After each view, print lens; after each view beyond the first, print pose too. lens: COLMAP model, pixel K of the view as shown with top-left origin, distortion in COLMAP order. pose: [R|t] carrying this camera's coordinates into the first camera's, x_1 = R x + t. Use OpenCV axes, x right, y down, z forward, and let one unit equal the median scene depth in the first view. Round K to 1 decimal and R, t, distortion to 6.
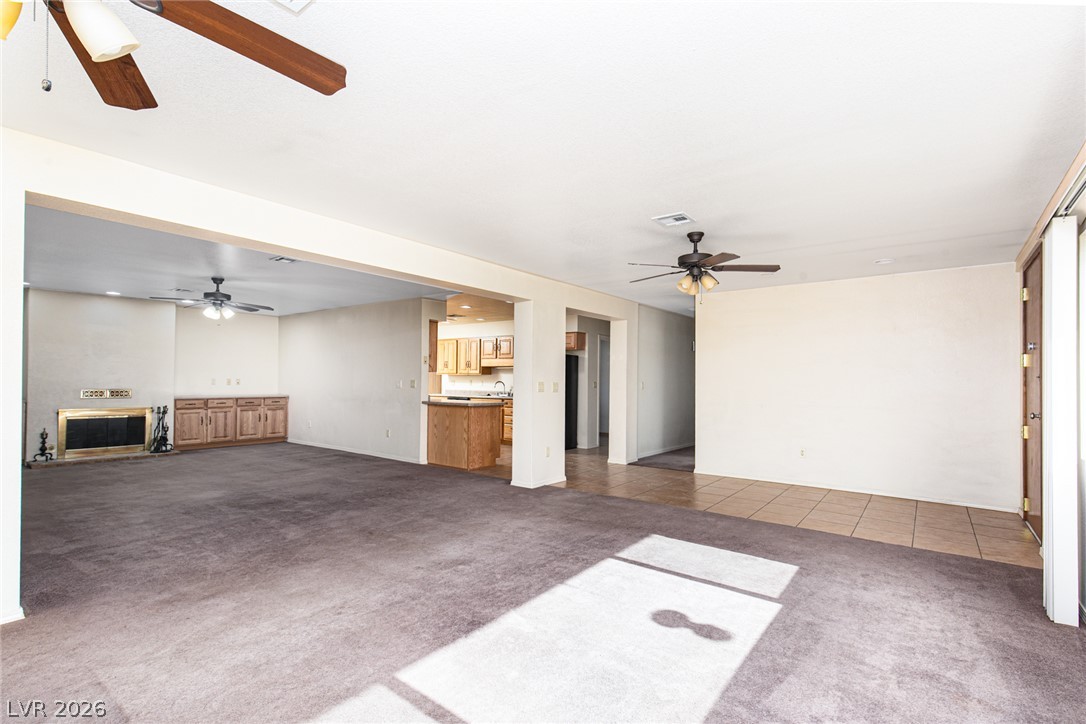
lens RADIAL K [[512.4, 0, 569.3], [0, 512.4, 378.3], [0, 0, 1]] dist [0.009693, -0.001599]
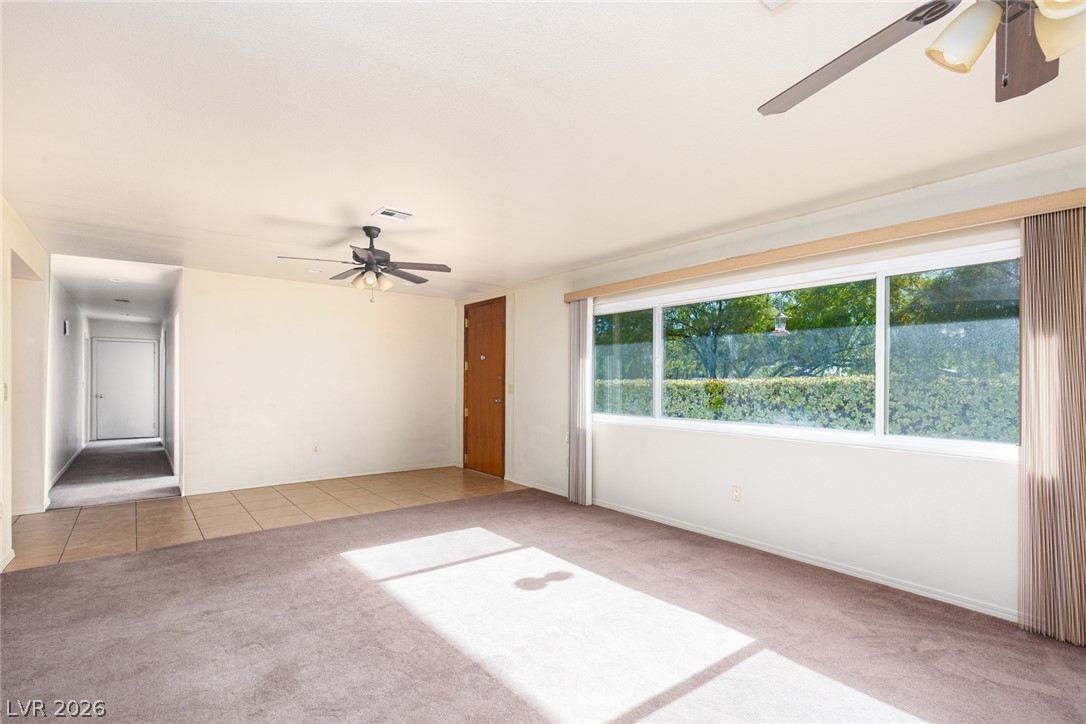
lens RADIAL K [[512.4, 0, 538.5], [0, 512.4, 367.3], [0, 0, 1]] dist [0.009693, -0.001599]
pose [[0.268456, 0.012946, 0.963205, -0.781582], [-0.004183, 0.999916, -0.012273, -0.009947], [-0.963283, -0.000735, 0.268487, 0.560239]]
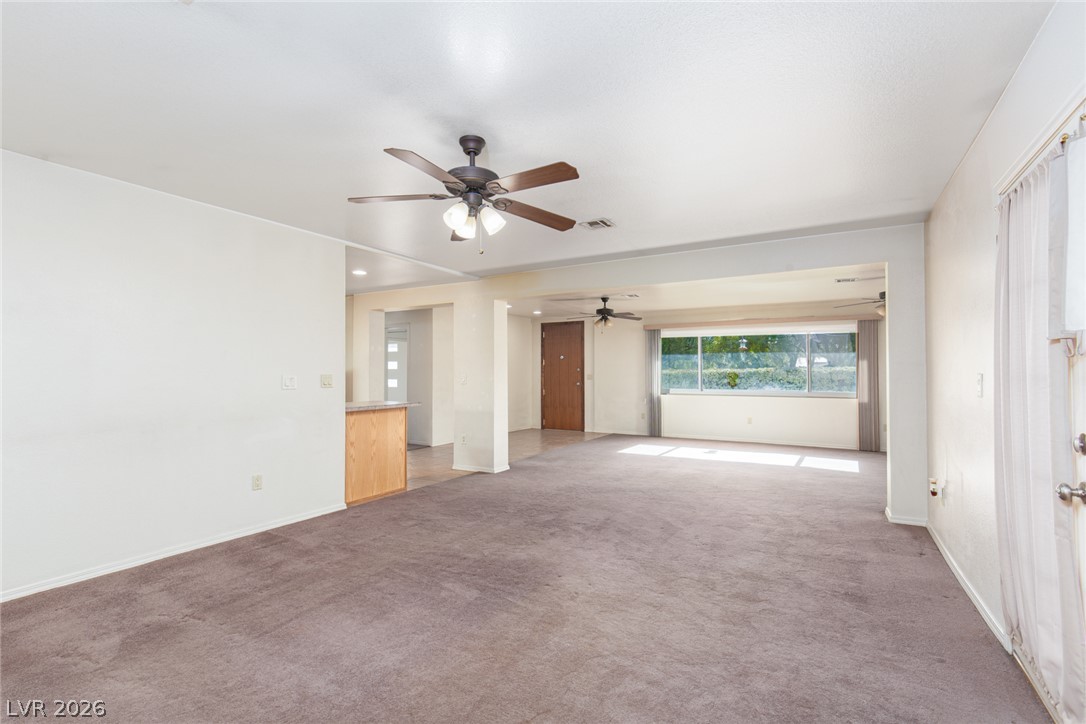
lens RADIAL K [[512.4, 0, 542.0], [0, 512.4, 360.4], [0, 0, 1]] dist [0.009693, -0.001599]
pose [[-0.112632, 0.003108, 0.993632, -2.157264], [-0.002509, 0.999991, -0.003412, -0.044993], [-0.993634, -0.002878, -0.112623, 1.886882]]
